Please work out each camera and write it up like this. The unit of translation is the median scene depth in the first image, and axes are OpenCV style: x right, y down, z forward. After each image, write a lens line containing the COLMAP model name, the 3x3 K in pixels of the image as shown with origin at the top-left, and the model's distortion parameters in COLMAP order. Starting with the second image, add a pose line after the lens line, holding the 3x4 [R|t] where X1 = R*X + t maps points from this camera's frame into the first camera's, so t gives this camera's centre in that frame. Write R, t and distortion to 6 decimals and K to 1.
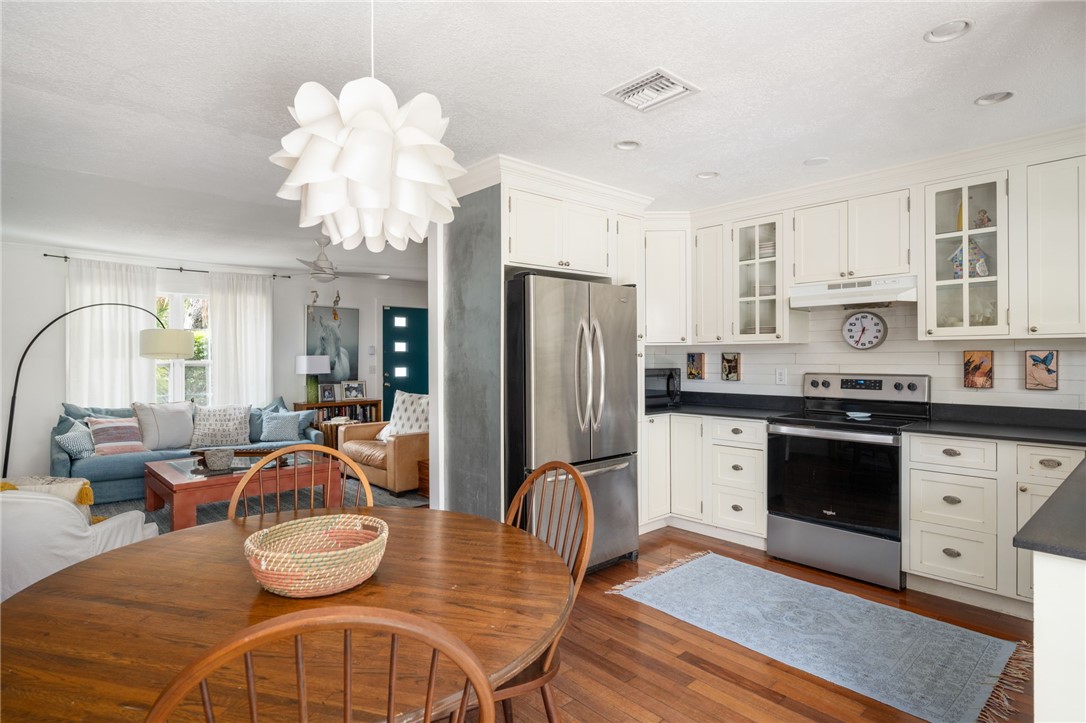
lens RADIAL K [[570.4, 0, 543.7], [0, 570.4, 357.0], [0, 0, 1]] dist [-0.001557, -0.001019]
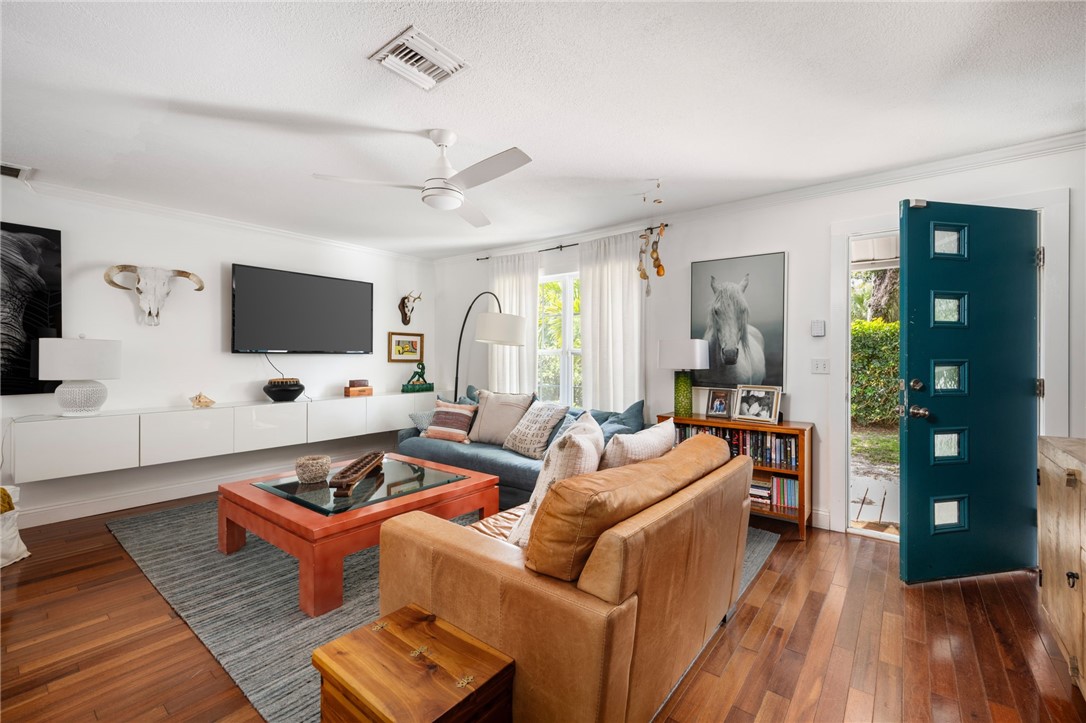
lens RADIAL K [[456.9, 0, 540.9], [0, 456.9, 354.4], [0, 0, 1]] dist [0.005945, 0.000332]
pose [[0.158894, 0.002776, -0.987292, 0.080145], [-0.002967, 0.999993, 0.002334, 0.014683], [0.987291, 0.002558, 0.158901, 0.917345]]
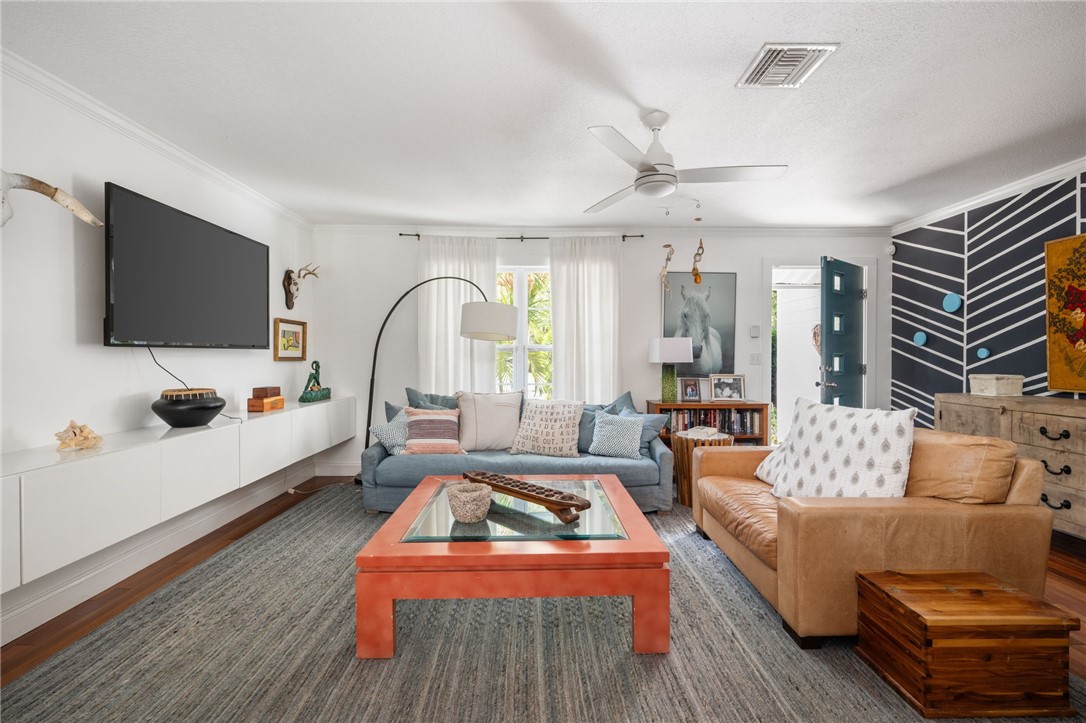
lens RADIAL K [[474.2, 0, 544.8], [0, 474.2, 357.8], [0, 0, 1]] dist [0.004907, -0.000817]
pose [[0.749124, 0.010851, -0.662341, -0.143910], [-0.003847, 0.999920, 0.012030, 0.019330], [0.662419, -0.006464, 0.749106, 0.521012]]
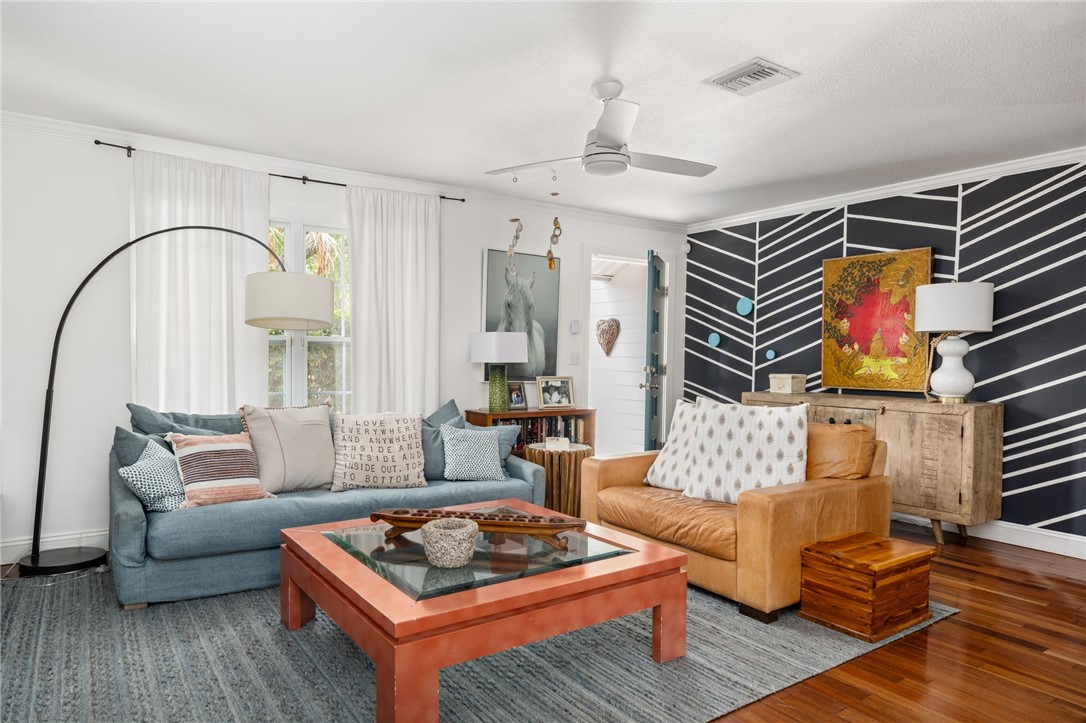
lens RADIAL K [[673.7, 0, 525.0], [0, 673.7, 378.4], [0, 0, 1]] dist [0.003743, -0.001208]
pose [[0.989088, 0.023512, -0.145435, -0.328698], [-0.017803, 0.999024, 0.040434, 0.019767], [0.146244, -0.037404, 0.988541, 0.364933]]
